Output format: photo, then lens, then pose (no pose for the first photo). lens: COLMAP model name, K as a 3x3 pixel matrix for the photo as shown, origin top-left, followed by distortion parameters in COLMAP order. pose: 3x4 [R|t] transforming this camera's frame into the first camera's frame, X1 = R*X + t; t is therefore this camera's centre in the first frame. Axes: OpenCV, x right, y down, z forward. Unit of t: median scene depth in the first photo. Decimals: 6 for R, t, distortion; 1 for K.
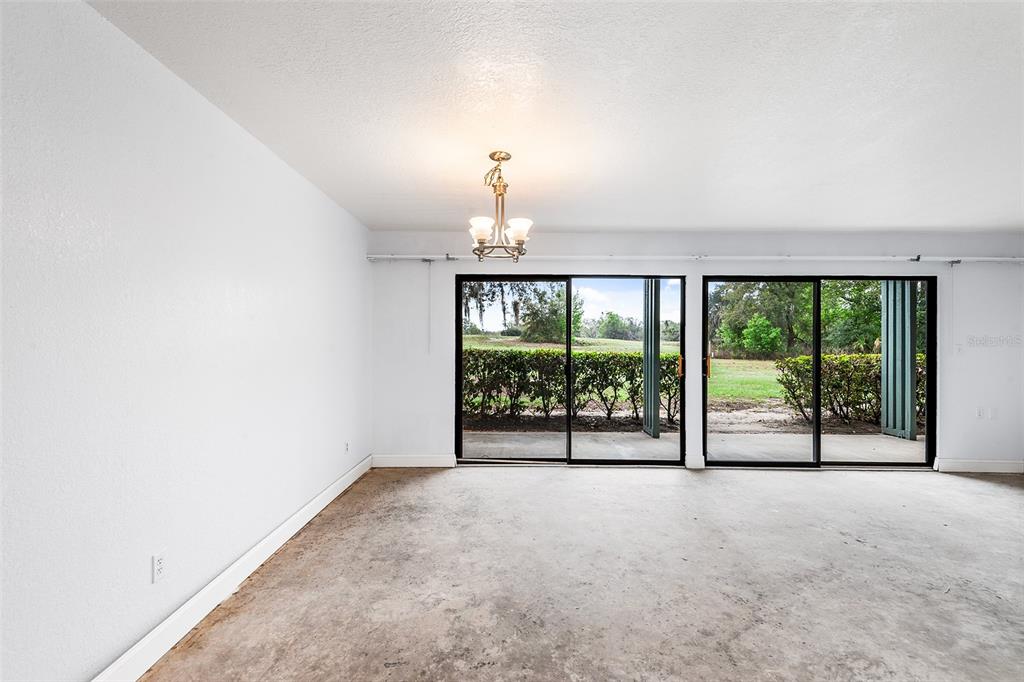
lens RADIAL K [[465.8, 0, 511.8], [0, 465.8, 337.6], [0, 0, 1]] dist [0.026836, -0.014204]
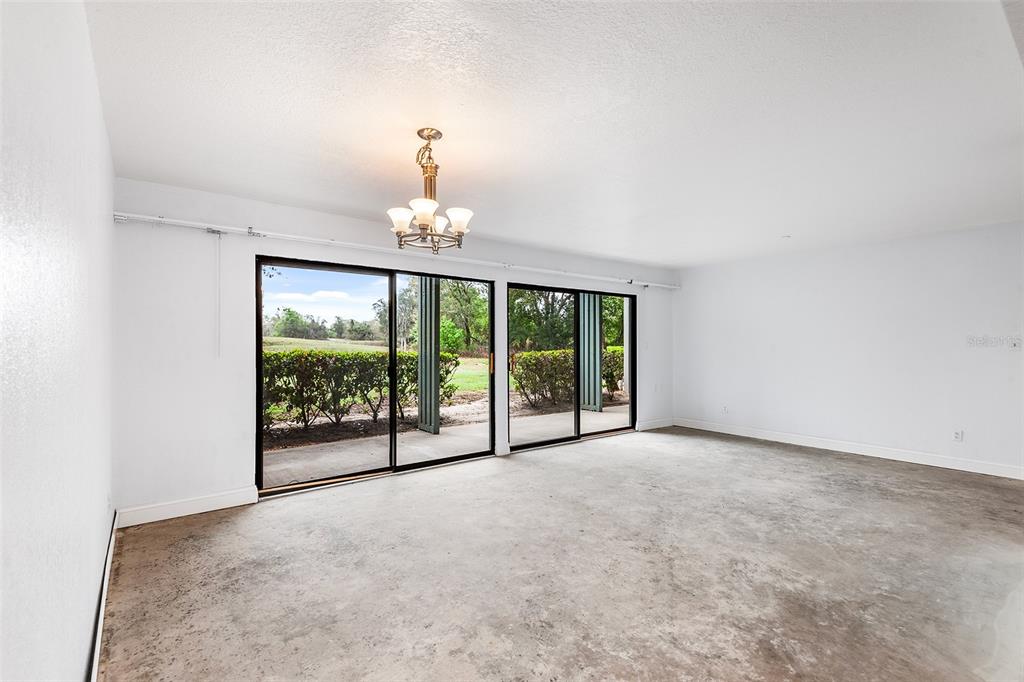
lens RADIAL K [[465.8, 0, 511.3], [0, 465.8, 338.2], [0, 0, 1]] dist [0.026836, -0.014204]
pose [[0.789060, 0.002705, 0.614310, -0.385795], [-0.004719, 0.999987, 0.001658, 0.000123], [-0.614298, -0.004207, 0.789063, 0.167709]]
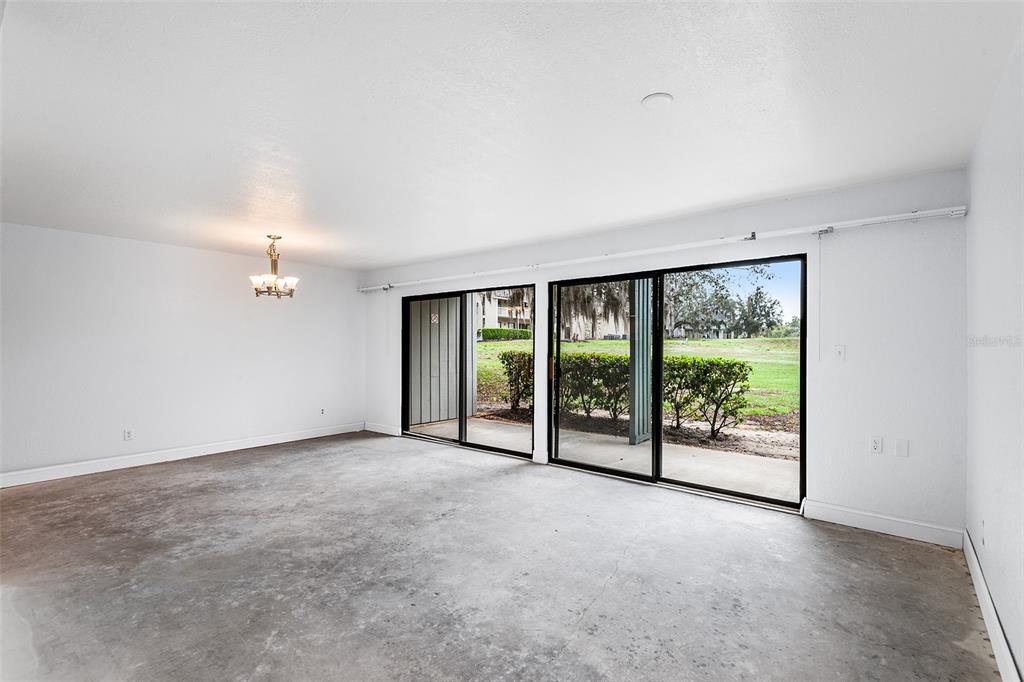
lens RADIAL K [[465.8, 0, 509.1], [0, 465.8, 342.4], [0, 0, 1]] dist [0.026836, -0.014204]
pose [[0.774920, -0.013068, -0.631924, 1.450452], [0.013680, 0.999899, -0.003902, 0.009475], [0.631911, -0.005621, 0.775020, 0.185412]]
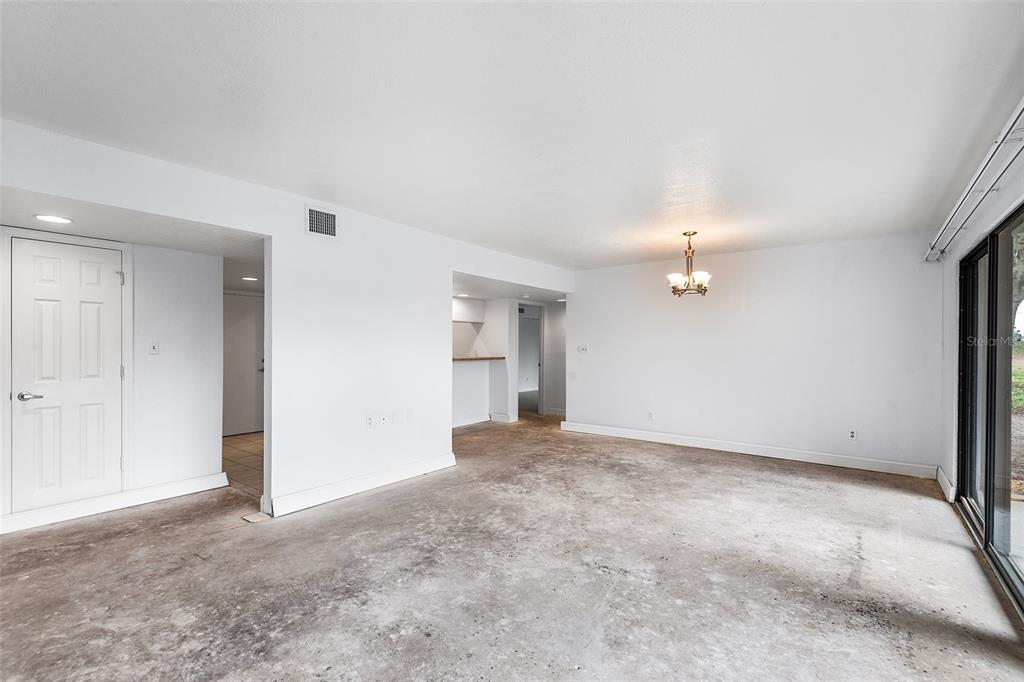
lens RADIAL K [[465.8, 0, 515.2], [0, 465.8, 336.0], [0, 0, 1]] dist [0.026836, -0.014204]
pose [[-0.595525, -0.027032, -0.802882, 1.408837], [0.001001, 0.999408, -0.034392, 0.025299], [0.803336, -0.021285, -0.595145, 1.266611]]
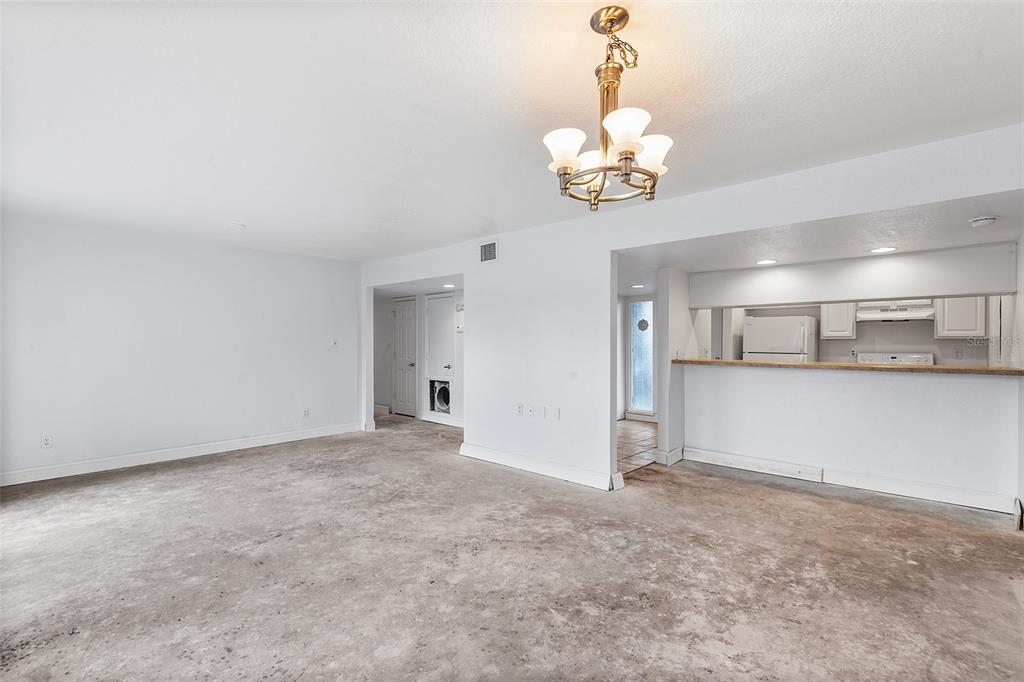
lens RADIAL K [[465.8, 0, 509.0], [0, 465.8, 337.3], [0, 0, 1]] dist [0.026836, -0.014204]
pose [[-0.741599, 0.001771, 0.670841, -0.283516], [-0.013229, 0.999763, -0.017264, 0.012990], [-0.670713, -0.021678, -0.741400, 1.293205]]
